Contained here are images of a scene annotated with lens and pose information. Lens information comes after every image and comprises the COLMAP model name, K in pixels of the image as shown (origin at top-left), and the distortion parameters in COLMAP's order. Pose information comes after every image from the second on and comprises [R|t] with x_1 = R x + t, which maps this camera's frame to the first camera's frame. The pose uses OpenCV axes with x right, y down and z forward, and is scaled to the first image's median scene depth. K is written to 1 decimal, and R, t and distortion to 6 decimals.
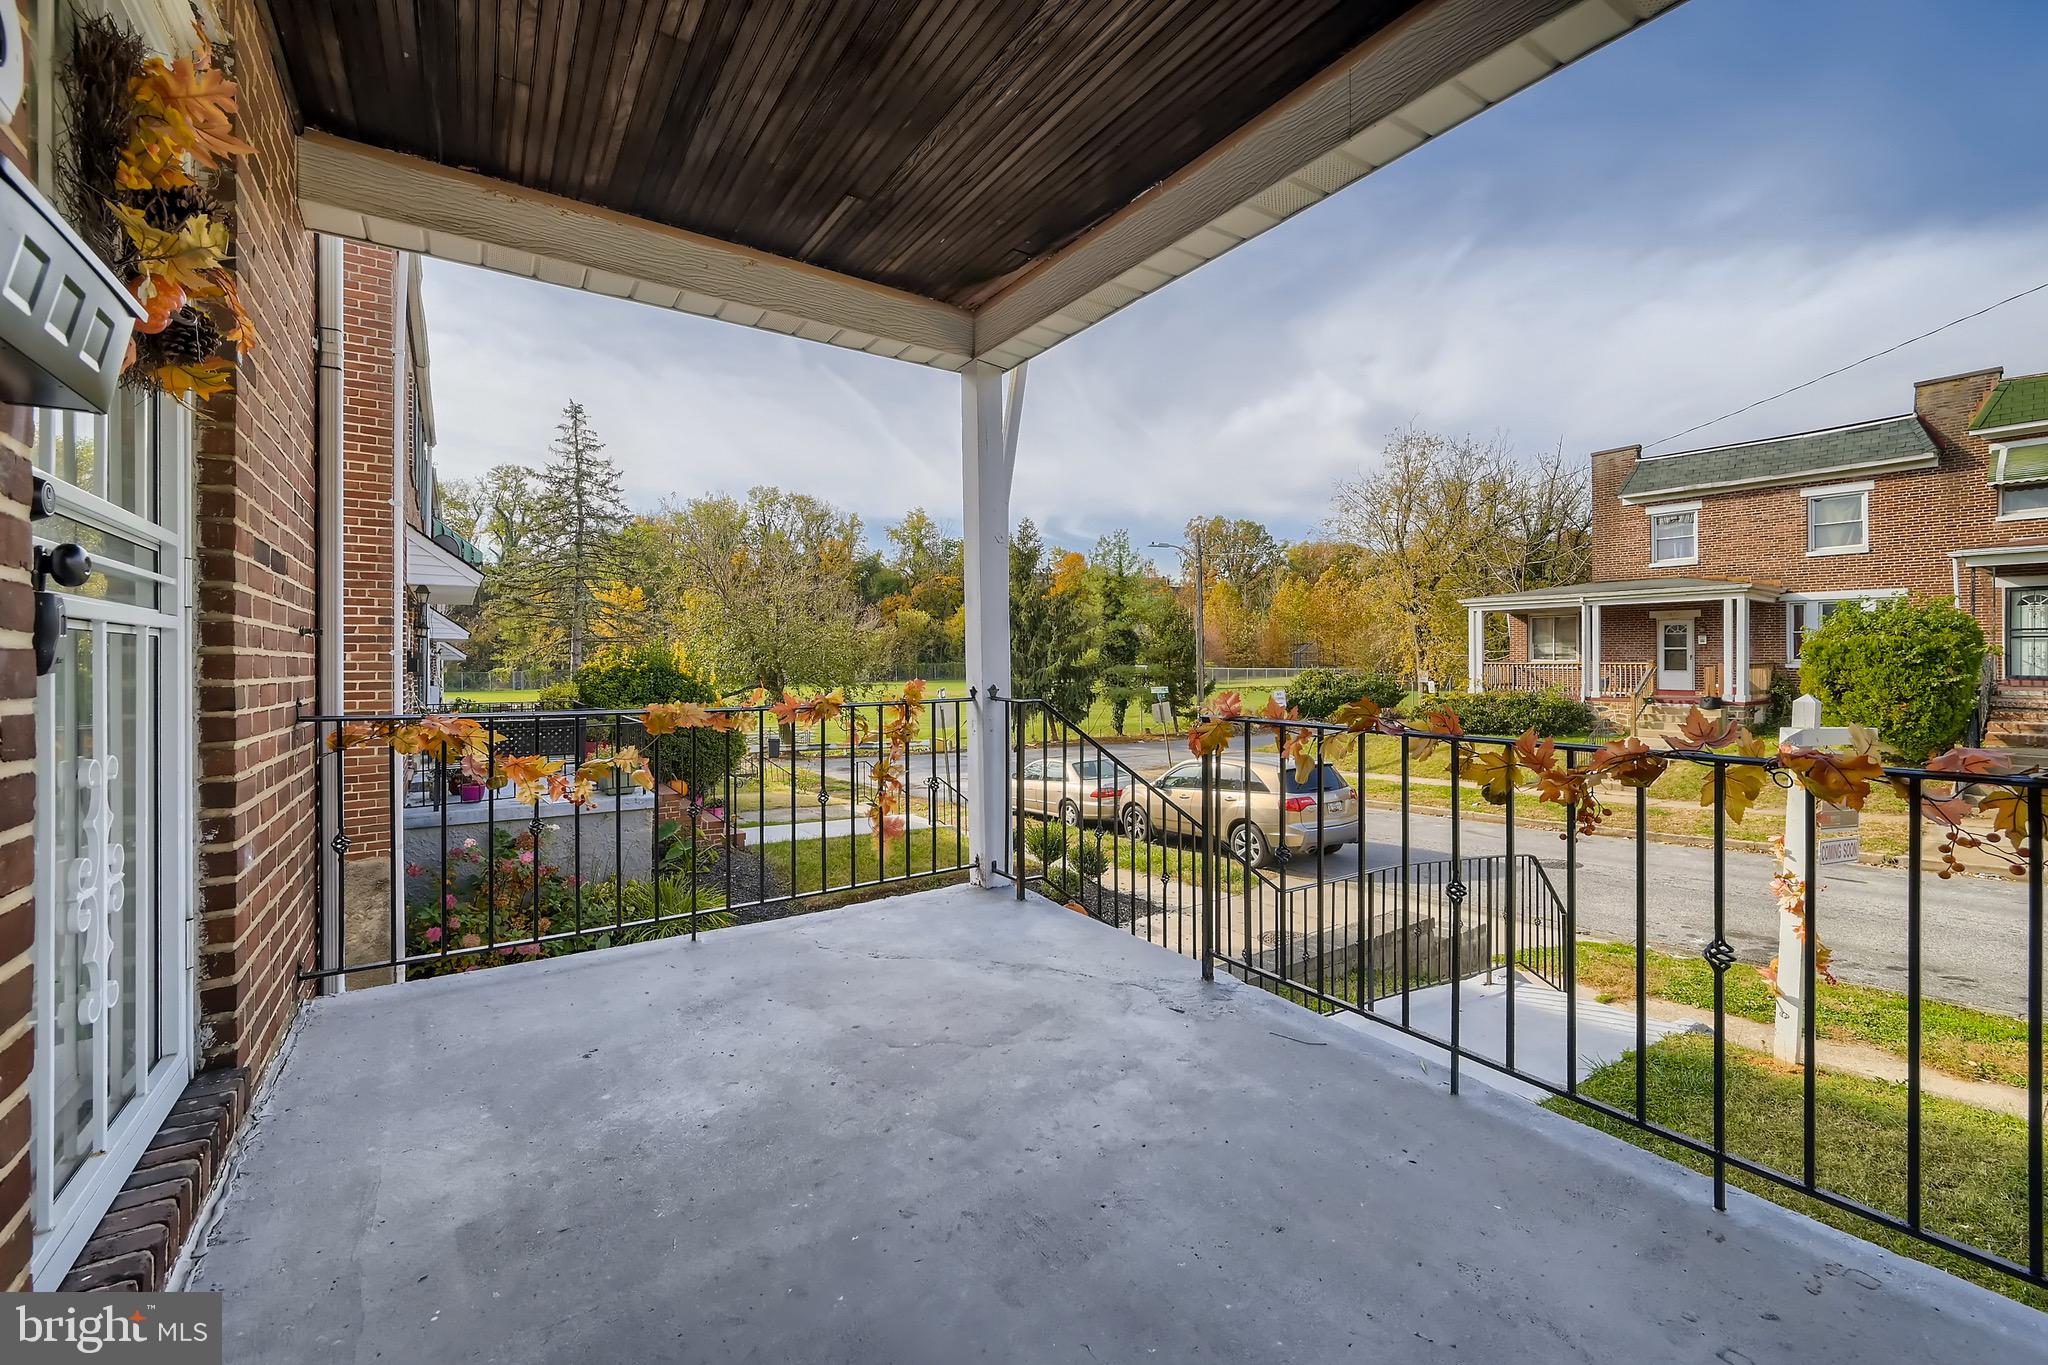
lens RADIAL K [[827.1, 0, 1024.0], [0, 827.1, 682.5], [0, 0, 1]] dist [-0.002896, -0.000053]
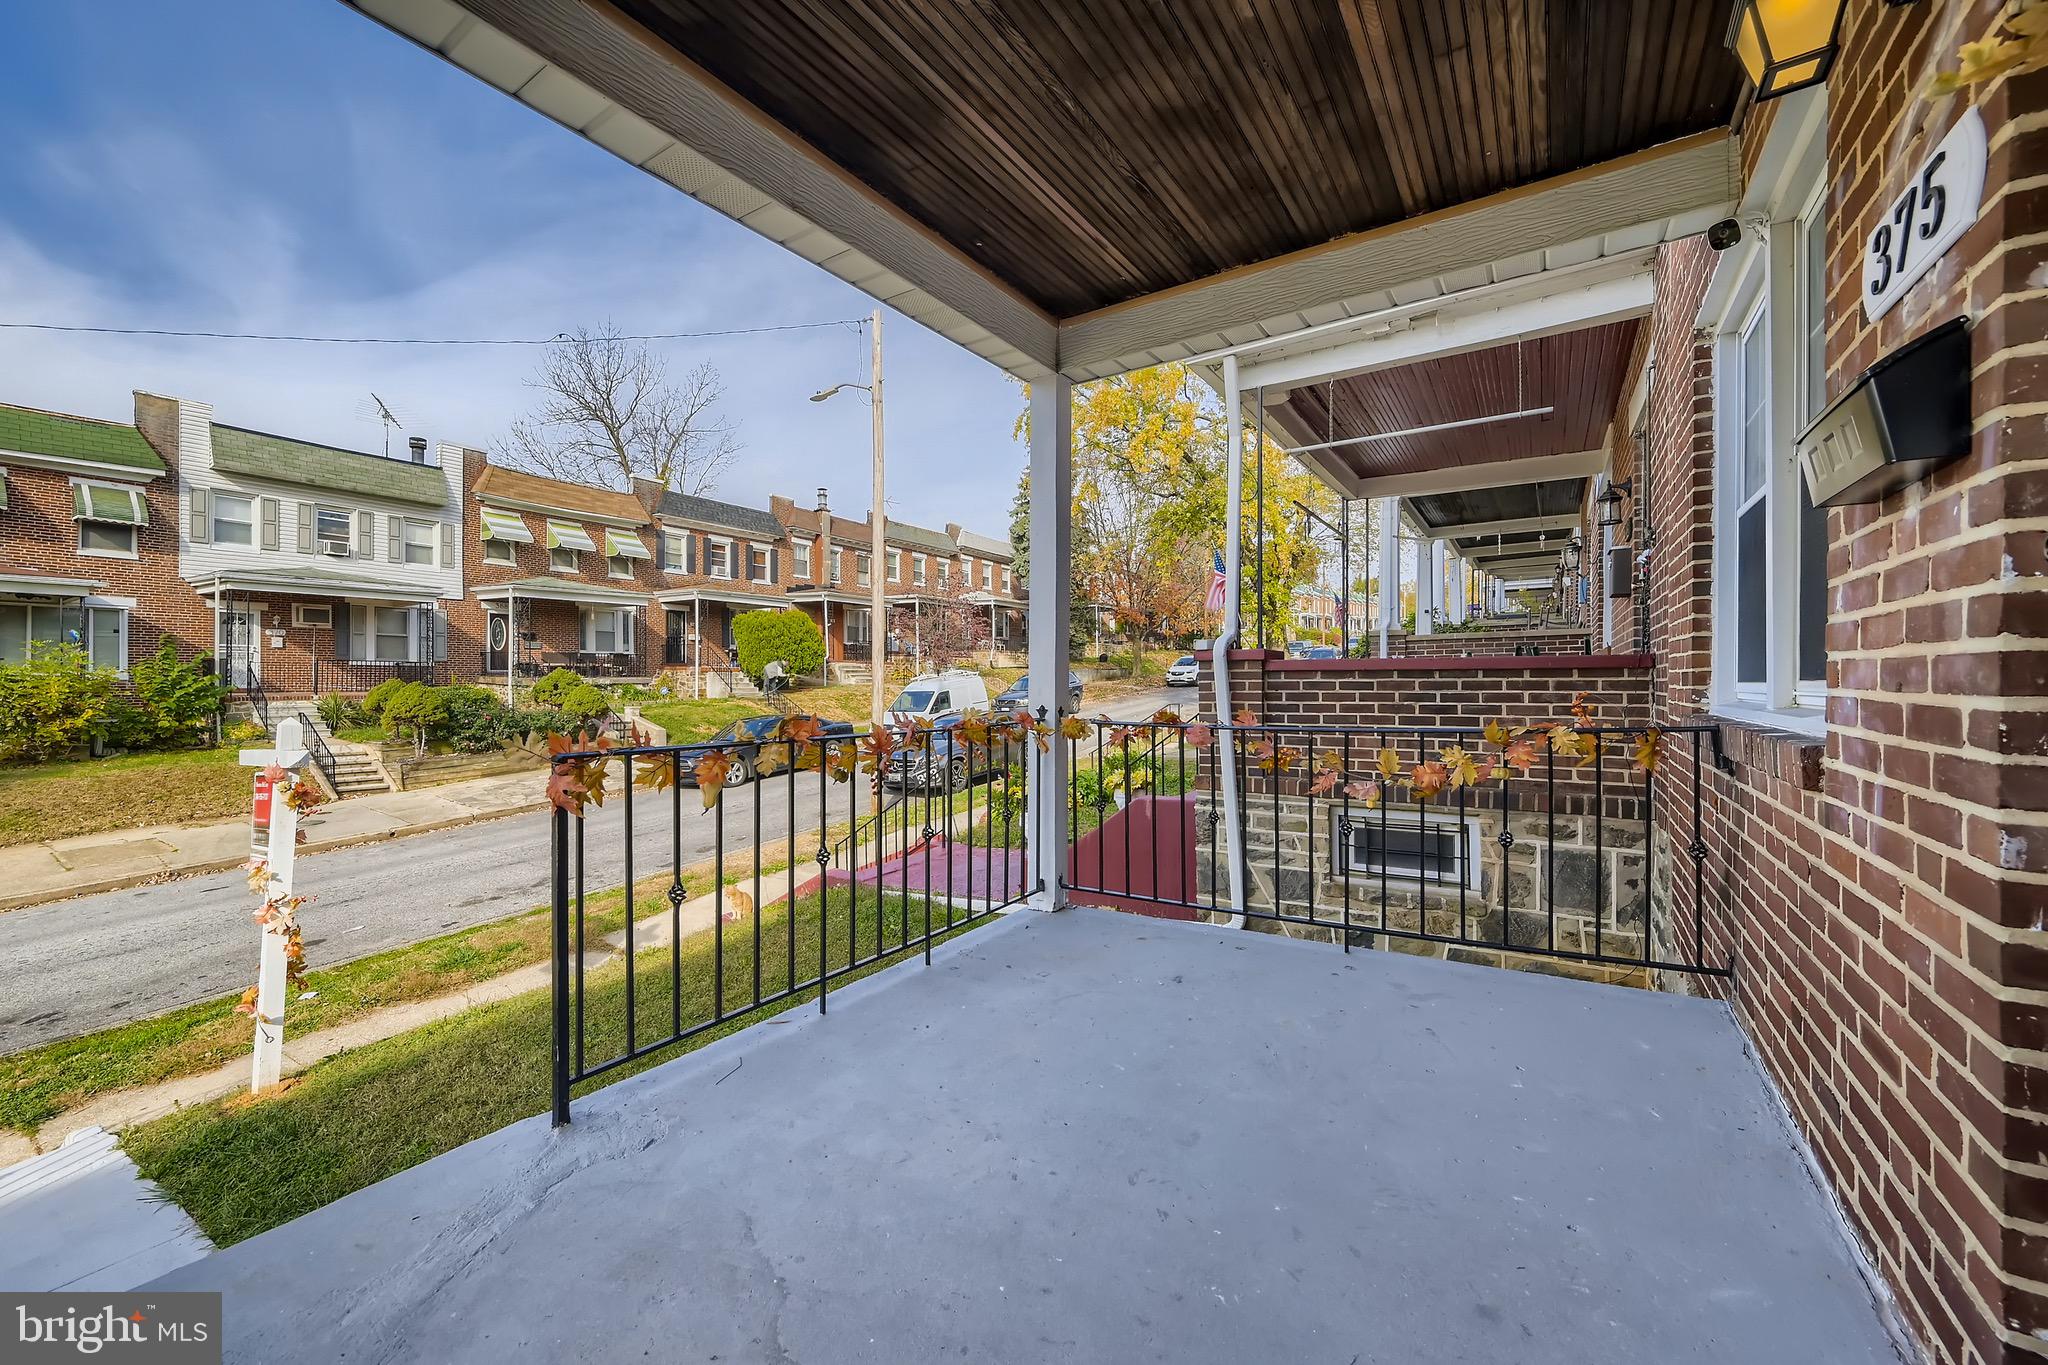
lens RADIAL K [[827.1, 0, 1024.0], [0, 827.1, 682.5], [0, 0, 1]] dist [-0.002896, -0.000053]
pose [[-0.398237, -0.000439, 0.917282, -0.920655], [0.024958, 0.999624, 0.011314, -0.031464], [-0.916943, 0.027399, -0.398077, 1.407263]]
